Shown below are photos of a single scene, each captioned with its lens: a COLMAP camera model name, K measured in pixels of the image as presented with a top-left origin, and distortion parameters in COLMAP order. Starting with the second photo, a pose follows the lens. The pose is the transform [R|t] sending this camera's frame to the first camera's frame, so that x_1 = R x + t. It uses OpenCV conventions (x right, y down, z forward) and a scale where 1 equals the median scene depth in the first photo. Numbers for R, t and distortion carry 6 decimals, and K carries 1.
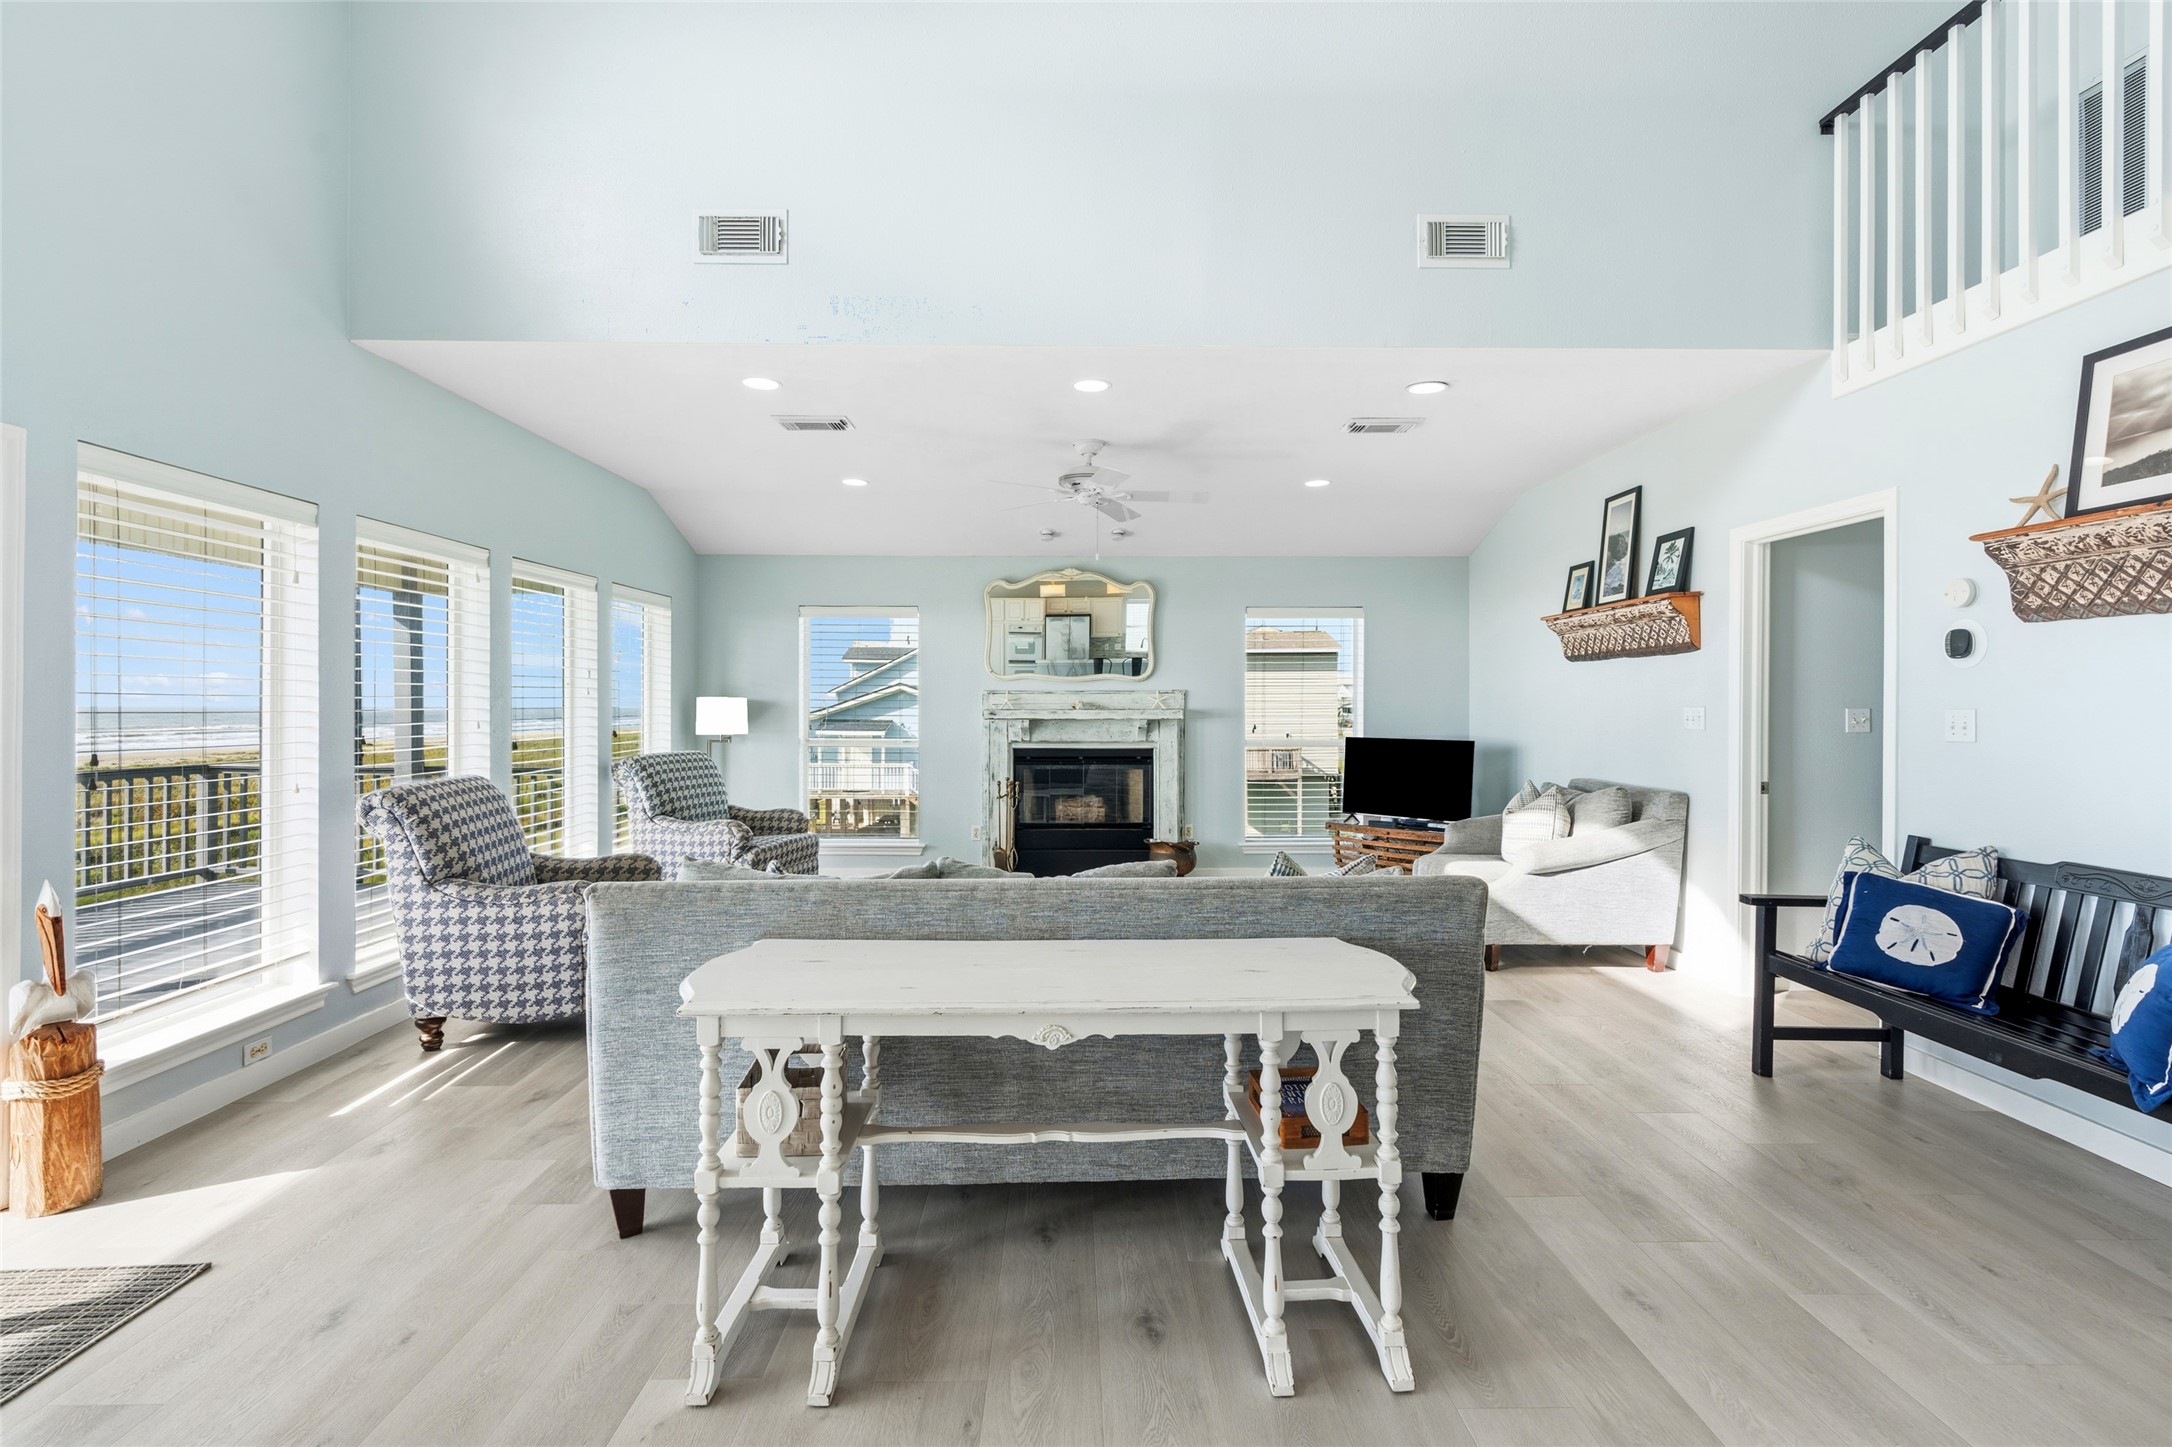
lens RADIAL K [[977.9, 0, 1080.9], [0, 977.9, 713.3], [0, 0, 1]] dist [-0.007959, 0.000362]
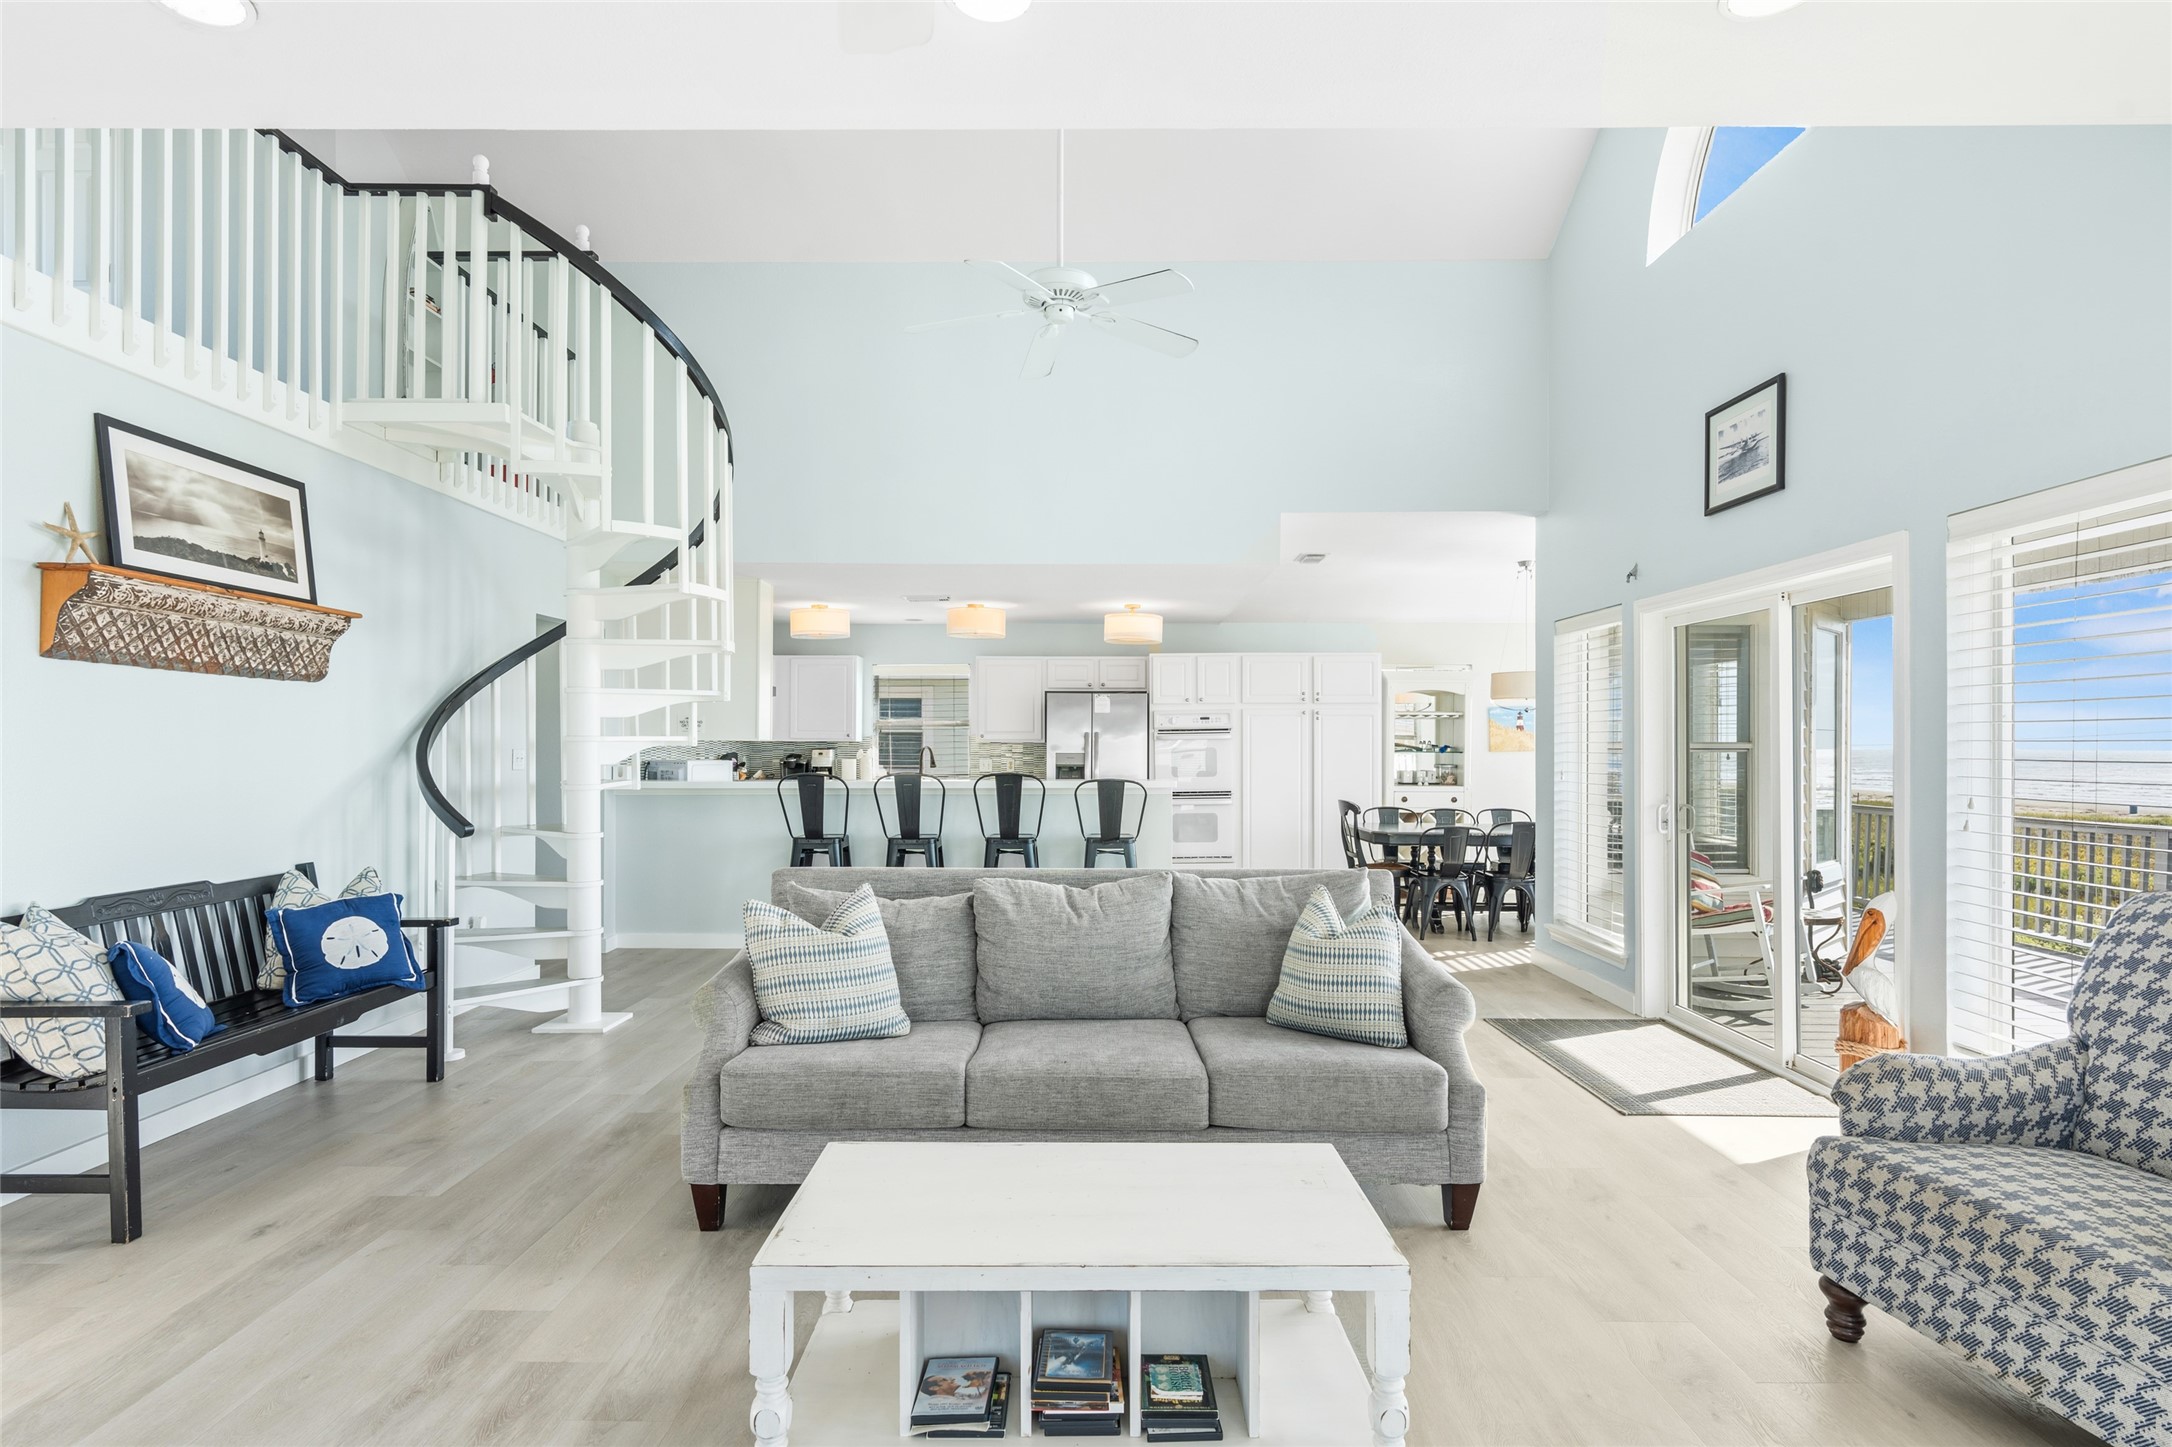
lens RADIAL K [[1138.8, 0, 1085.3], [0, 1138.8, 756.5], [0, 0, 1]] dist [-0.012963, 0.010502]
pose [[-0.999669, -0.002678, 0.025589, -0.053762], [-0.002272, 0.999871, 0.015892, -0.014340], [-0.025628, 0.015828, -0.999546, 1.759331]]
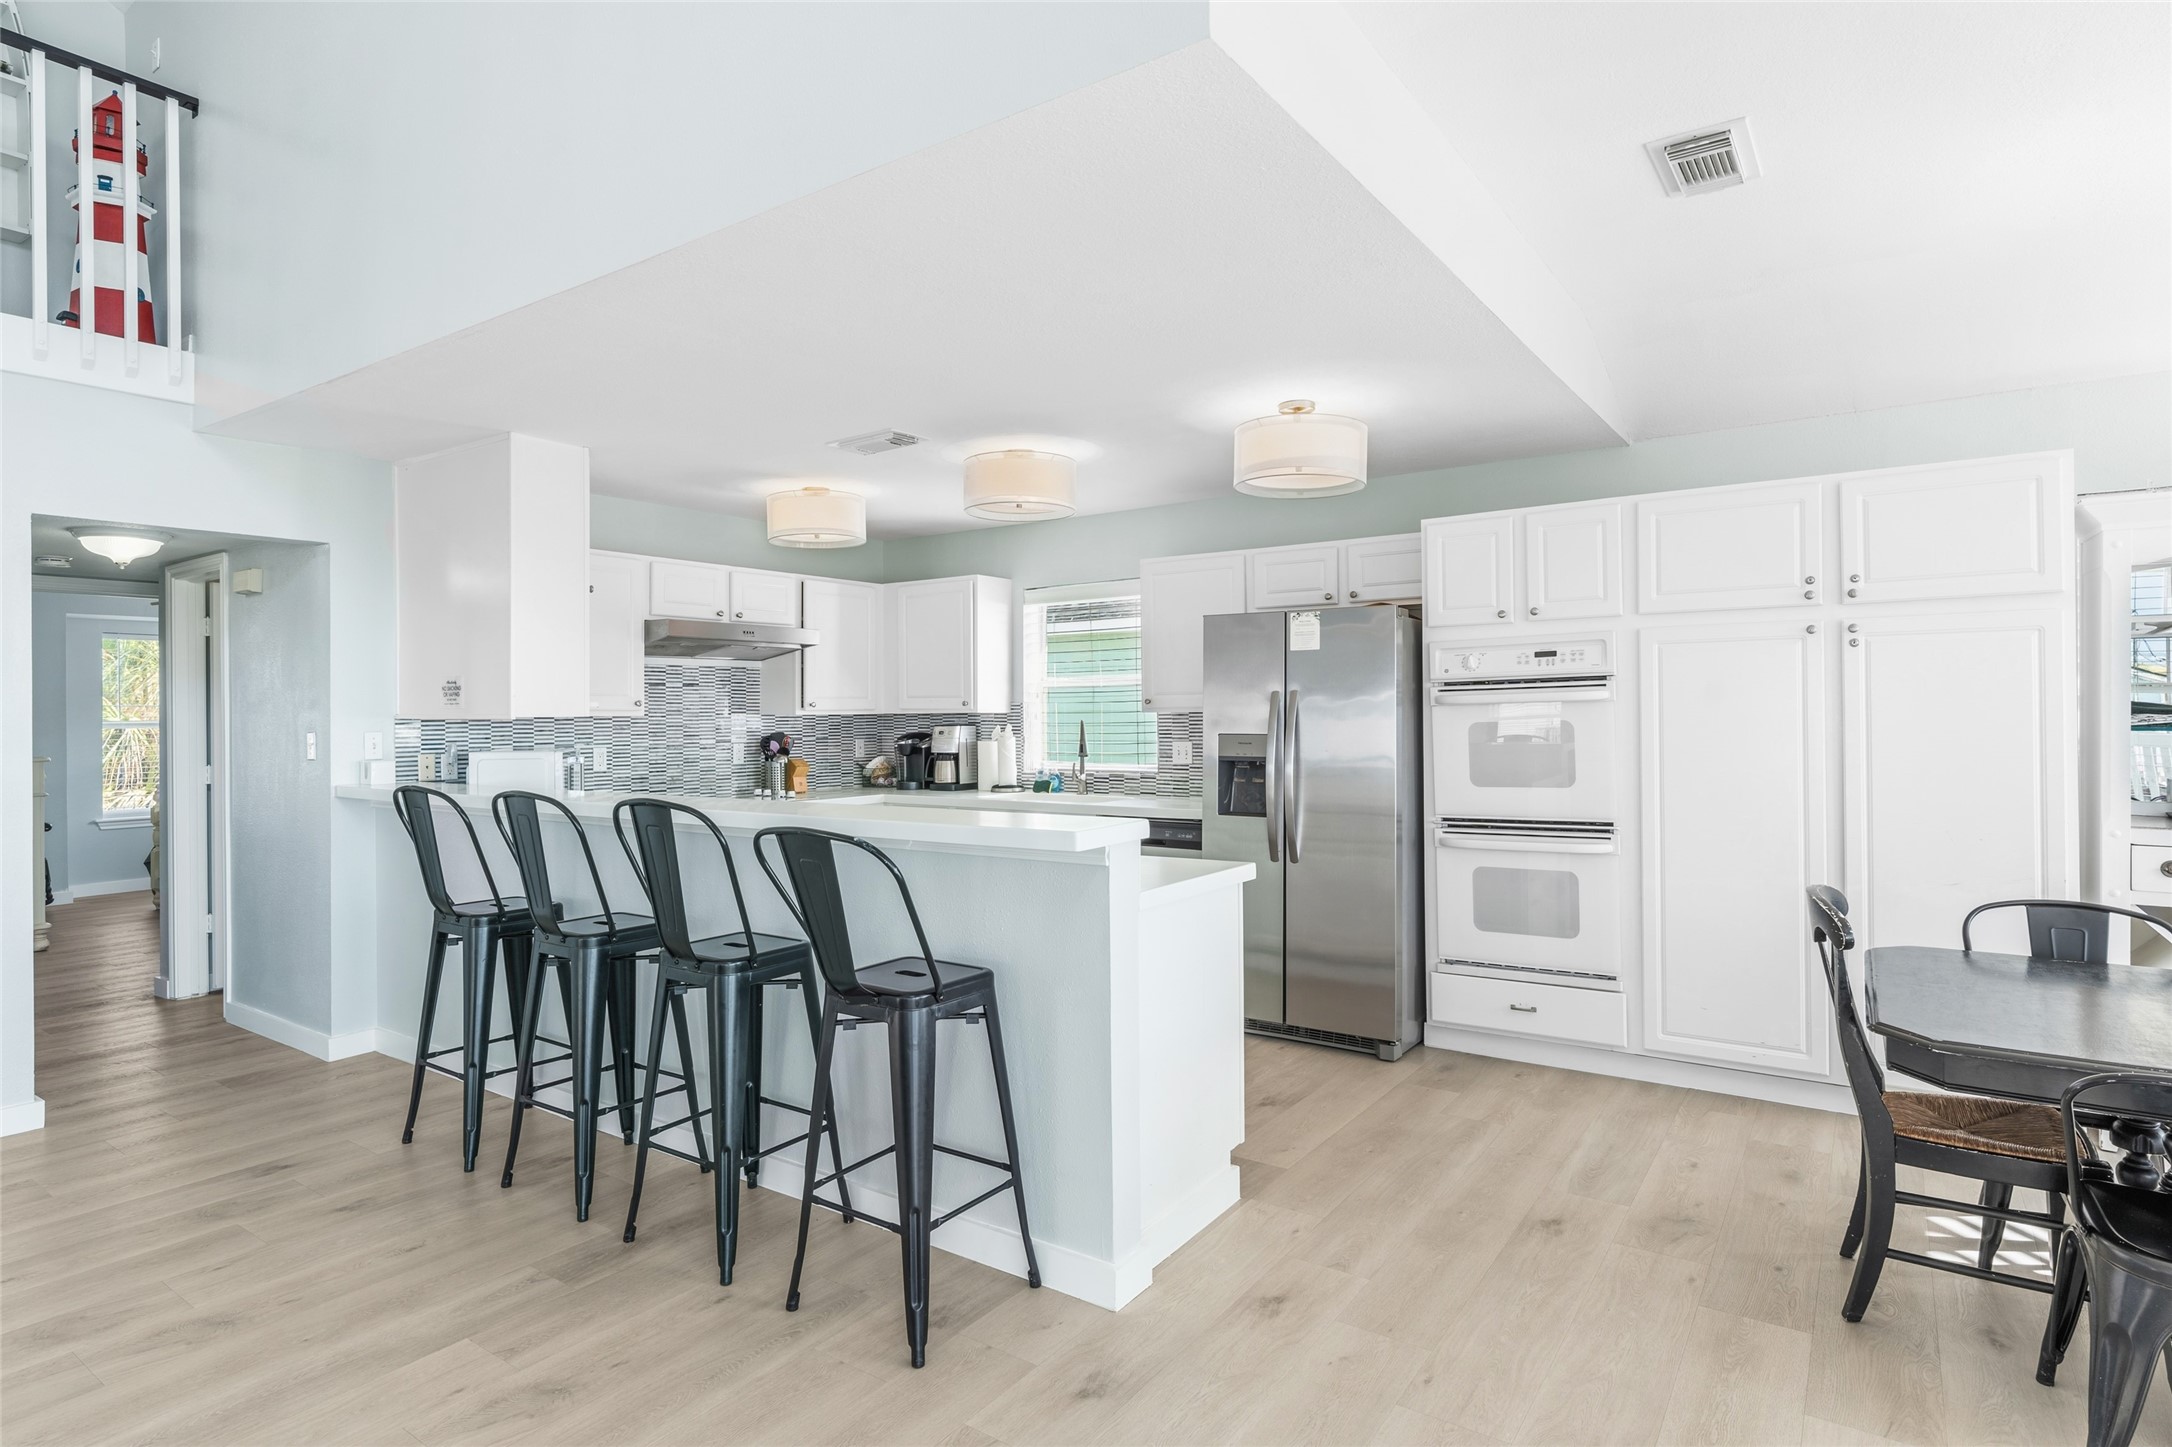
lens RADIAL K [[1152.0, 0, 1082.4], [0, 1152.0, 691.1], [0, 0, 1]] dist [-0.001110, 0.000356]
pose [[-0.806033, 0.017117, 0.591622, -0.581890], [0.012314, 0.999850, -0.012152, -0.015526], [-0.591742, -0.002509, -0.806124, 0.308062]]
